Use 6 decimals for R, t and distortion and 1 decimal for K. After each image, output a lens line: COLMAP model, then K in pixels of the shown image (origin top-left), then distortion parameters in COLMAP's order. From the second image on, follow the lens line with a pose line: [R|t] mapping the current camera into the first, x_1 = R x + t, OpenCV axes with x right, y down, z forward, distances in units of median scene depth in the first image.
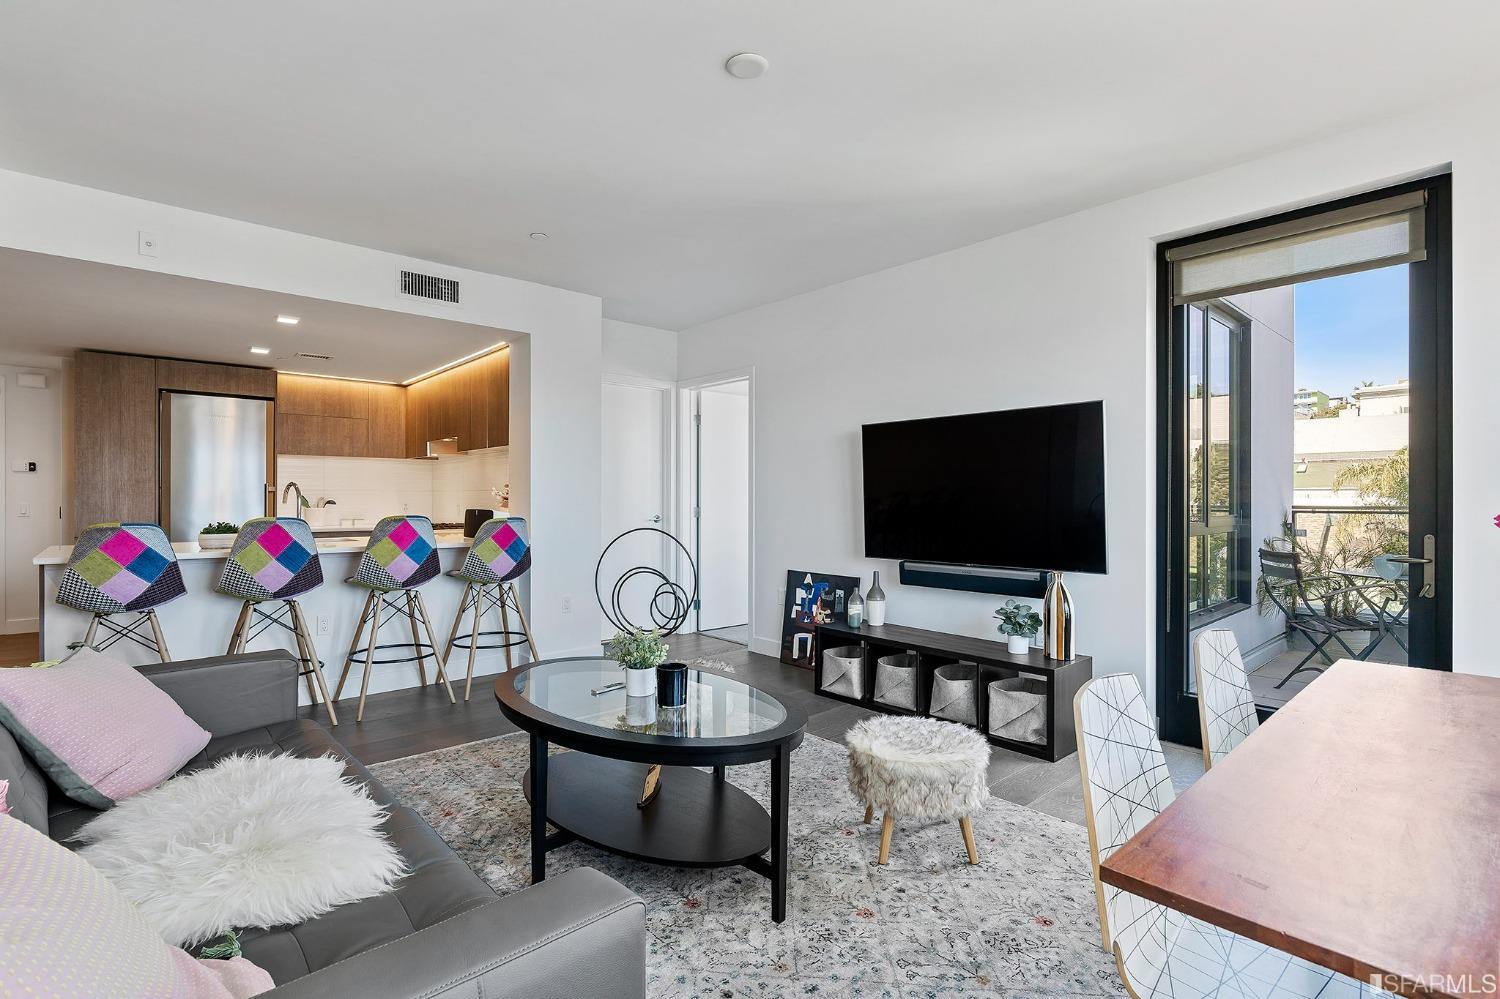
lens RADIAL K [[710.2, 0, 750.0], [0, 710.2, 499.5], [0, 0, 1]] dist [-0.010068, -0.000006]
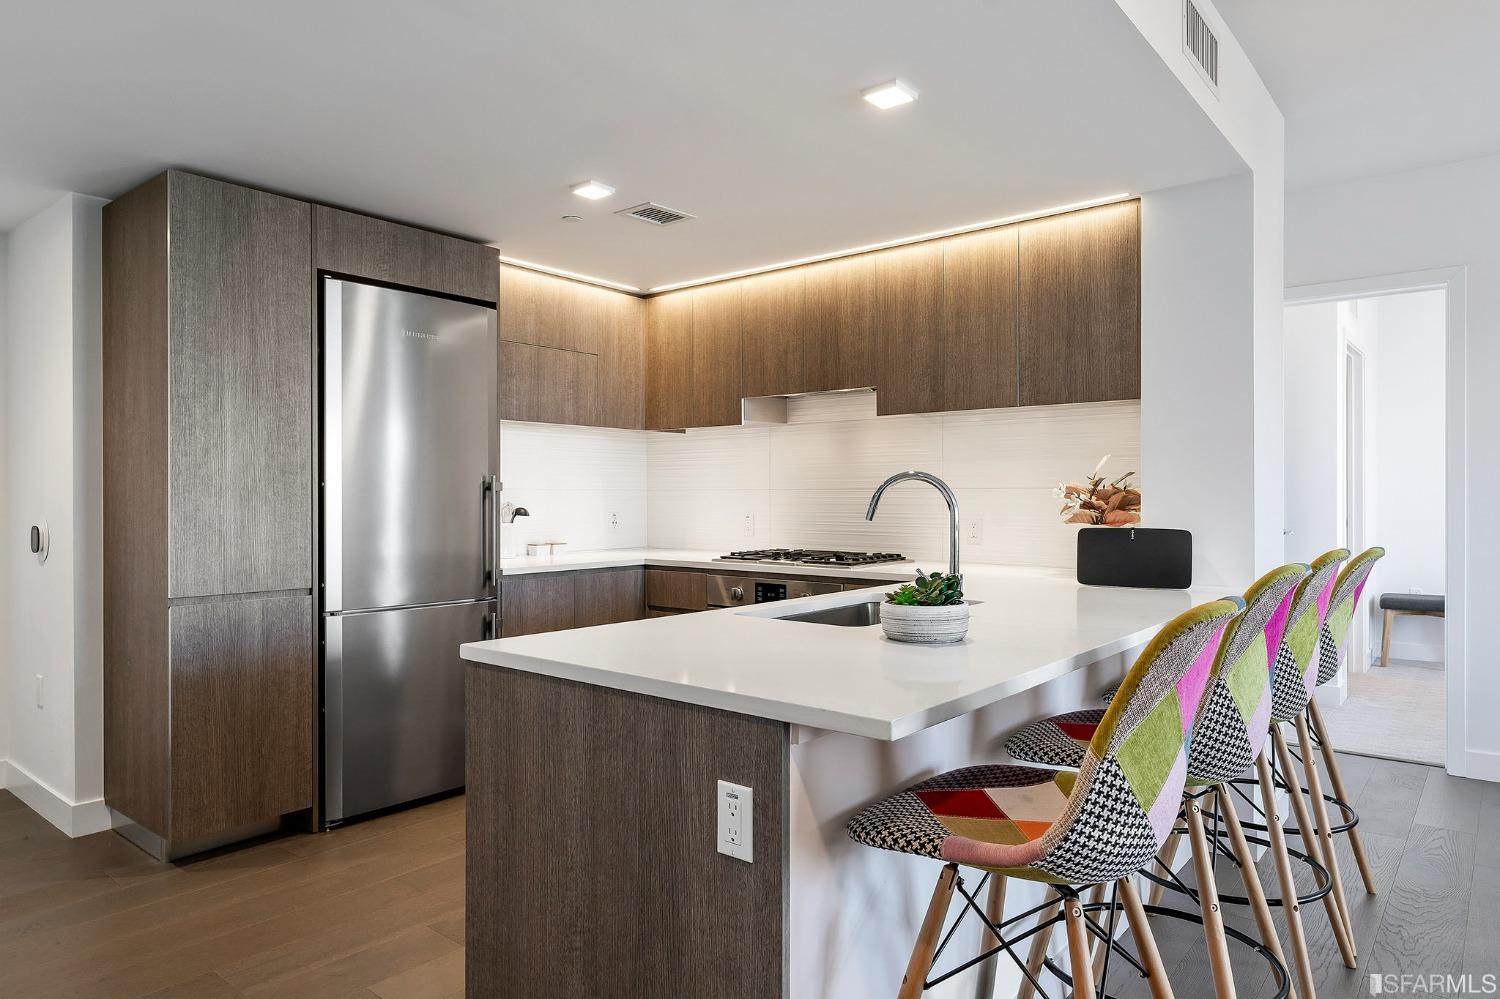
lens RADIAL K [[931.3, 0, 750.0], [0, 931.3, 499.5], [0, 0, 1]] dist [-0.001242, -0.000382]
pose [[0.988572, -0.004275, 0.150691, -0.719905], [0.003924, 0.999989, 0.002628, -0.008121], [-0.150700, -0.002007, 0.988577, 0.393746]]
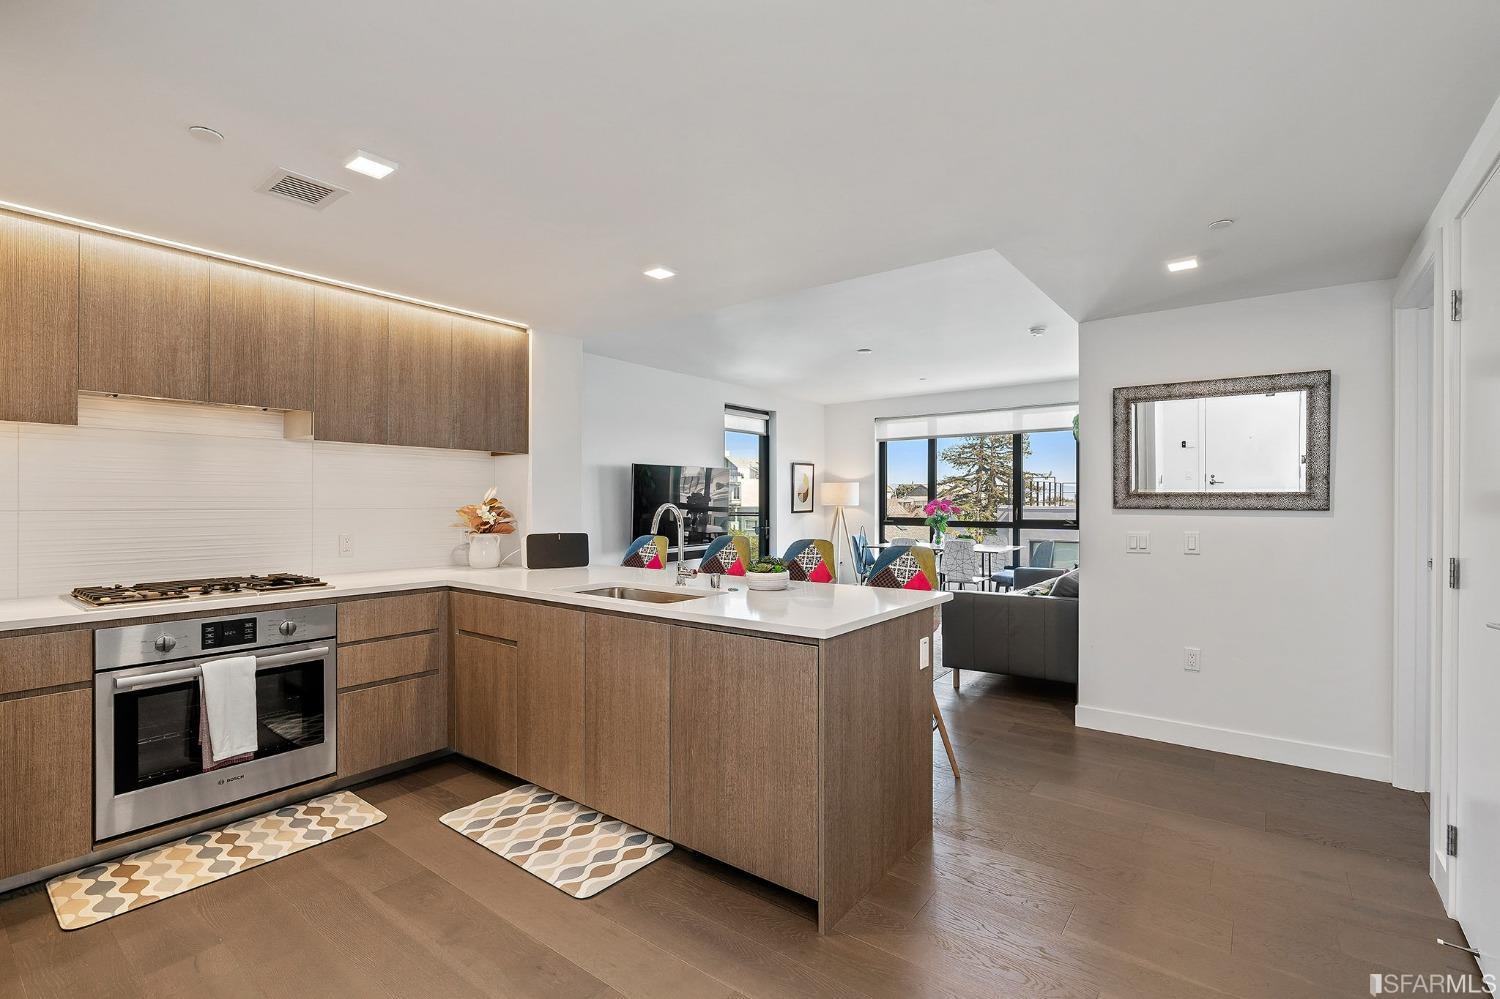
lens RADIAL K [[676.1, 0, 749.4], [0, 676.1, 502.8], [0, 0, 1]] dist [-0.006785, 0.000097]
pose [[-0.184642, -0.004822, 0.982794, -1.160729], [0.001679, 0.999985, 0.005222, -0.024260], [-0.982804, 0.002614, -0.184631, 0.906253]]
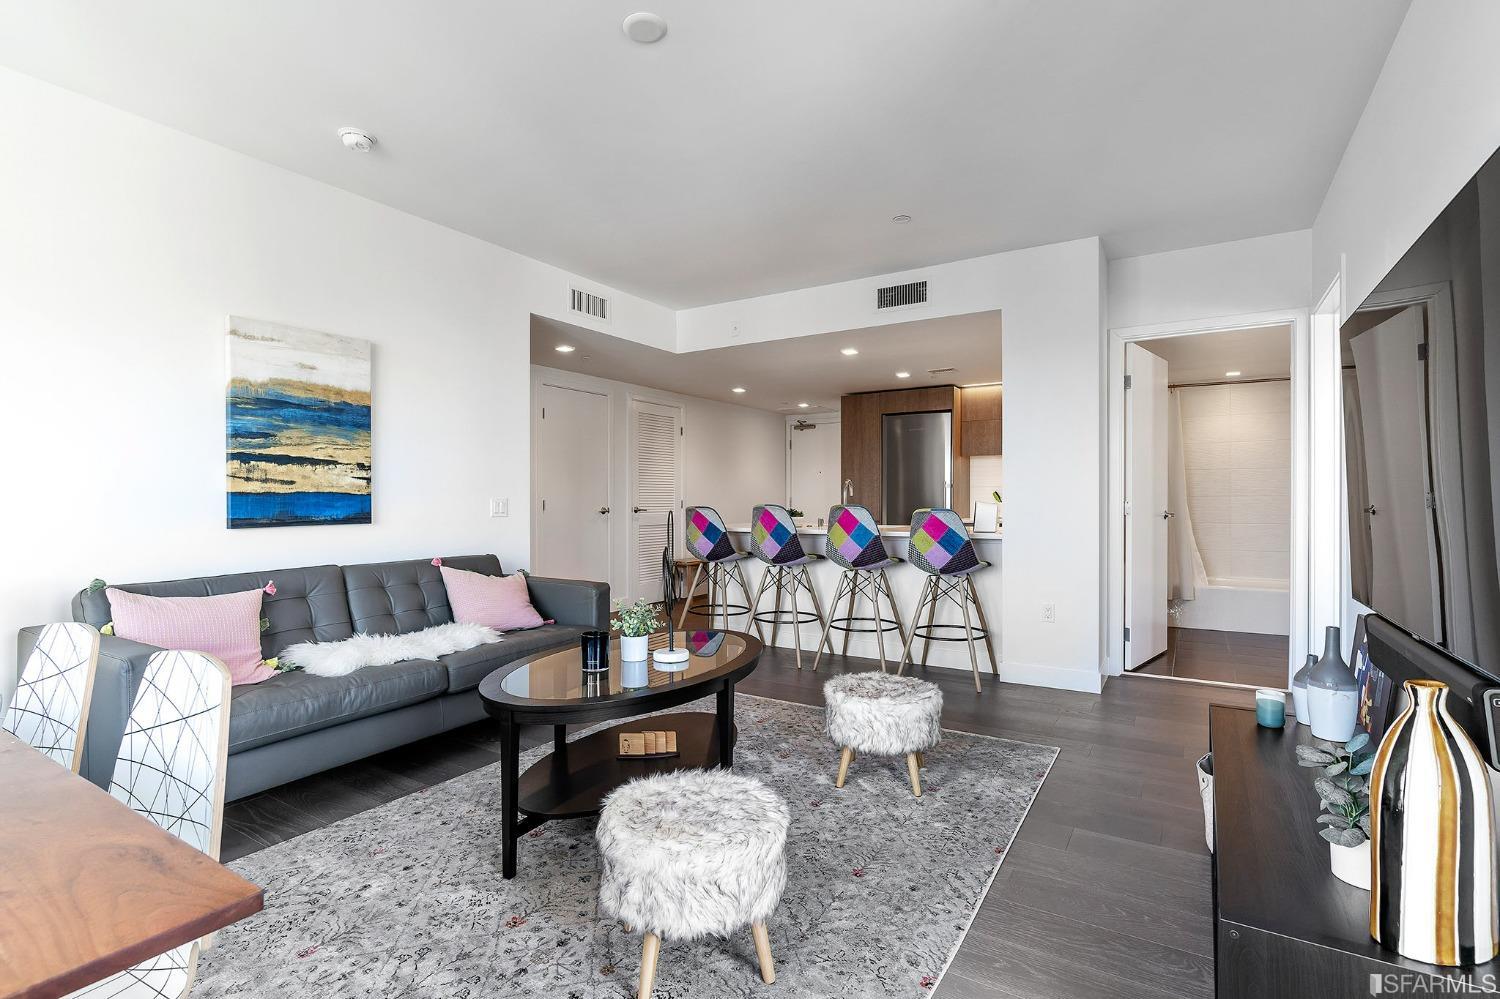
lens RADIAL K [[705.3, 0, 750.0], [0, 705.3, 499.5], [0, 0, 1]] dist [-0.007702, -0.000162]
pose [[0.275927, -0.002314, -0.961176, 0.453416], [-0.000297, 0.999997, -0.002492, 0.013531], [0.961179, 0.000973, 0.275925, 0.417262]]
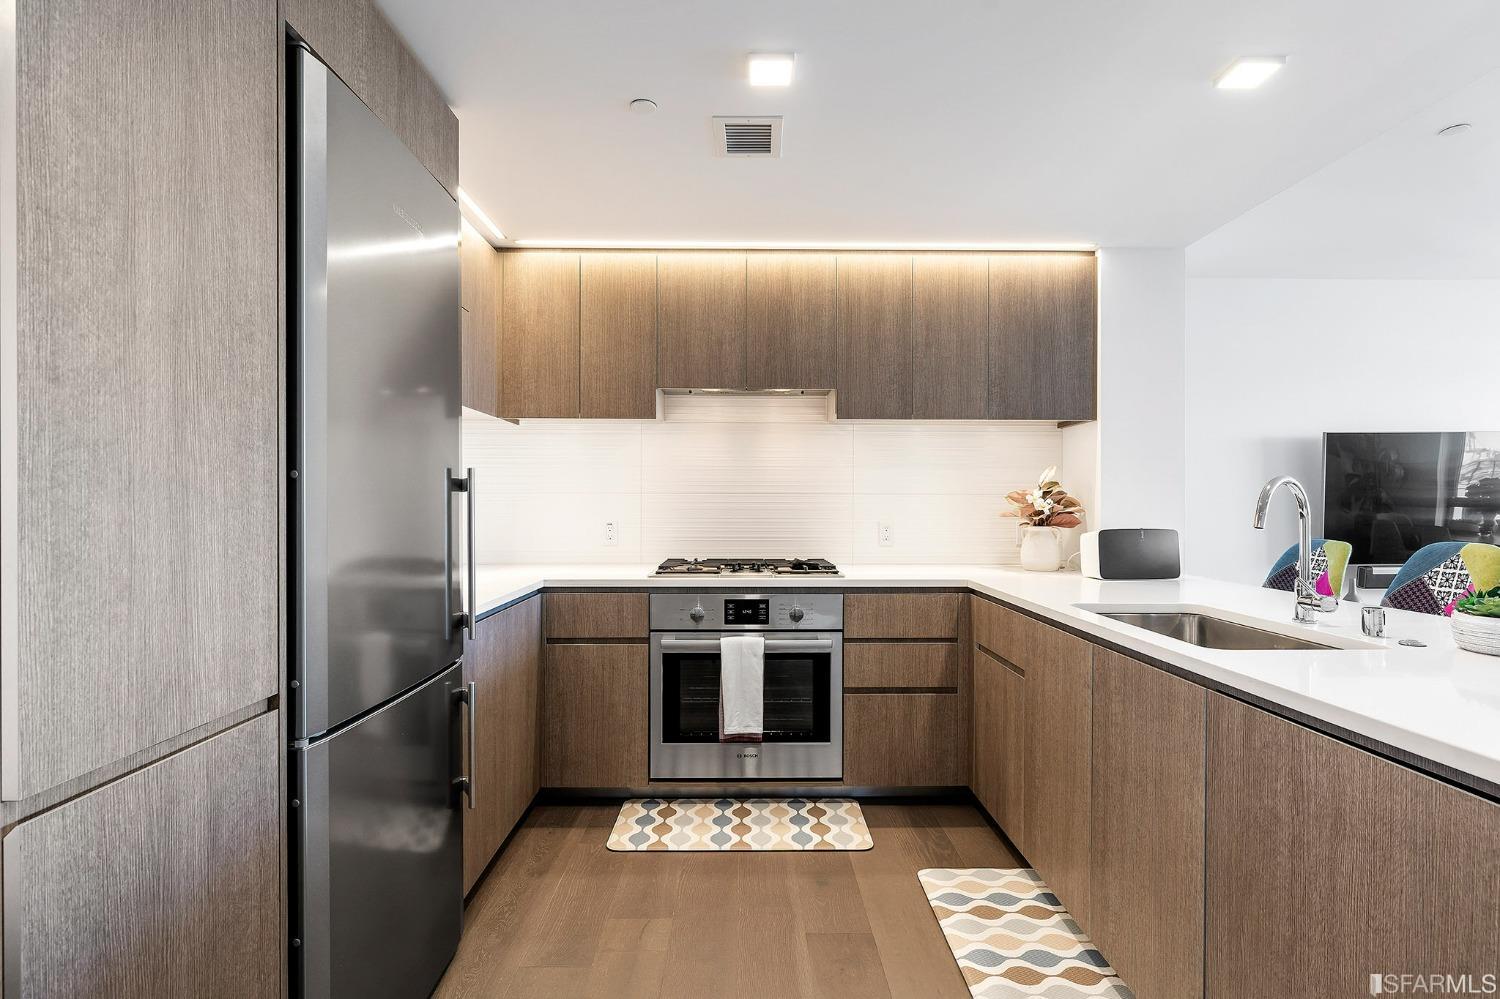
lens RADIAL K [[746.8, 0, 760.1], [0, 746.8, 506.3], [0, 0, 1]] dist [-0.002966, 0.000253]
pose [[0.653300, -0.007478, 0.757062, -1.013962], [0.002698, 0.999968, 0.007549, -0.009023], [-0.757095, -0.002889, 0.653299, 0.813630]]
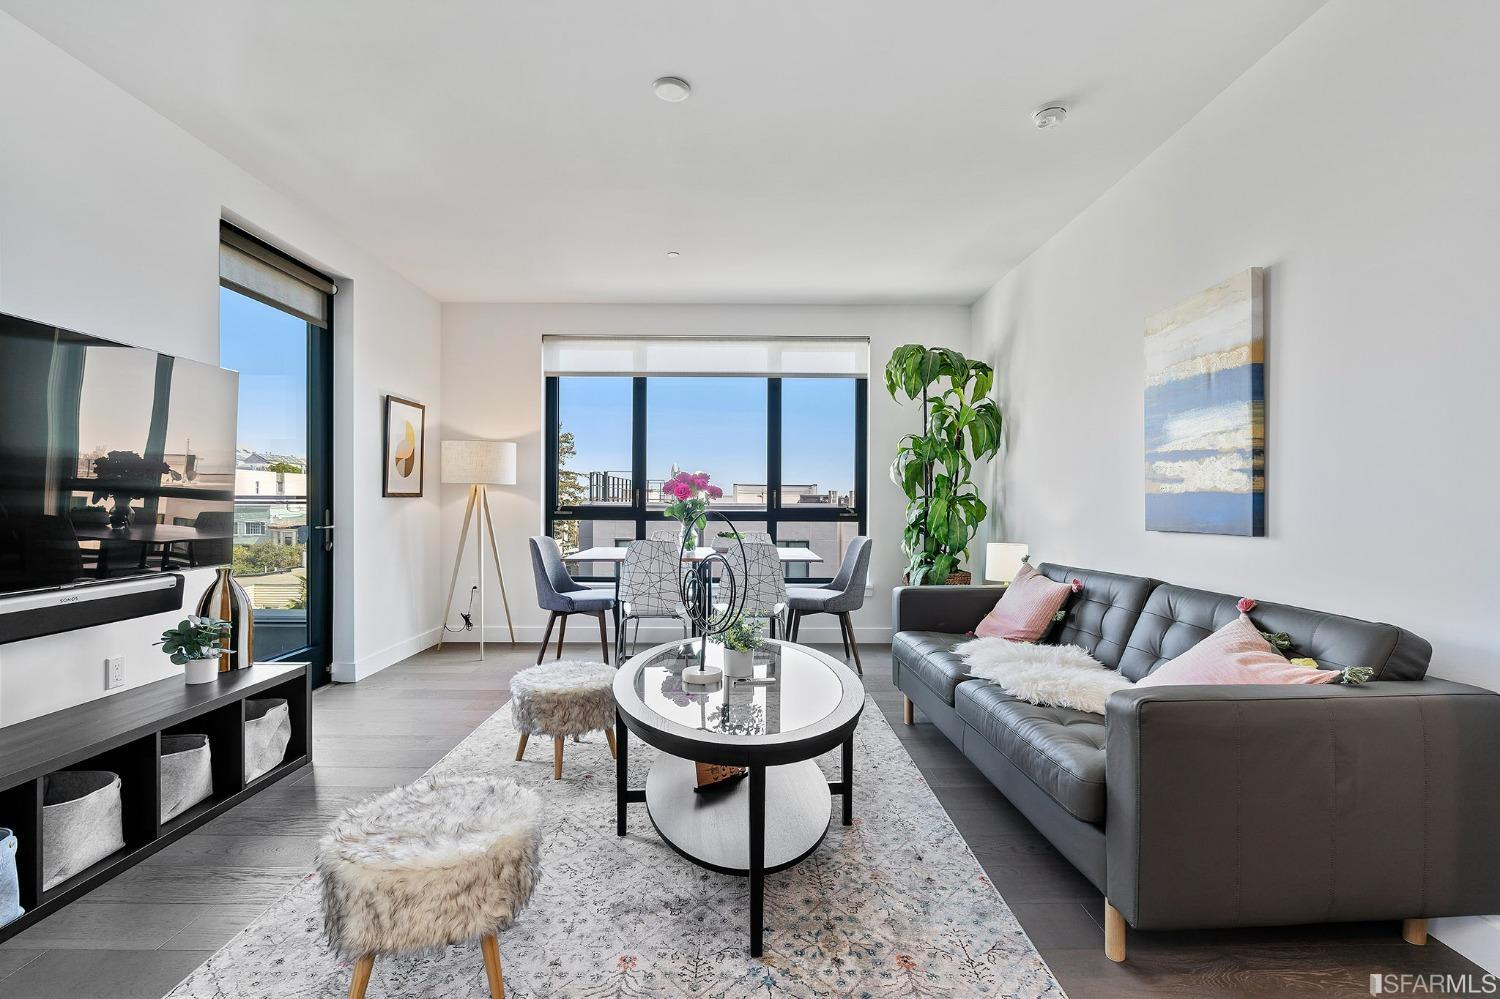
lens RADIAL K [[676.1, 0, 749.4], [0, 676.1, 502.8], [0, 0, 1]] dist [-0.006785, 0.000097]
pose [[-0.752313, -0.007168, 0.658767, -0.376770], [-0.005957, 0.999974, 0.004079, 0.013443], [-0.658779, -0.000856, -0.752336, 0.816880]]
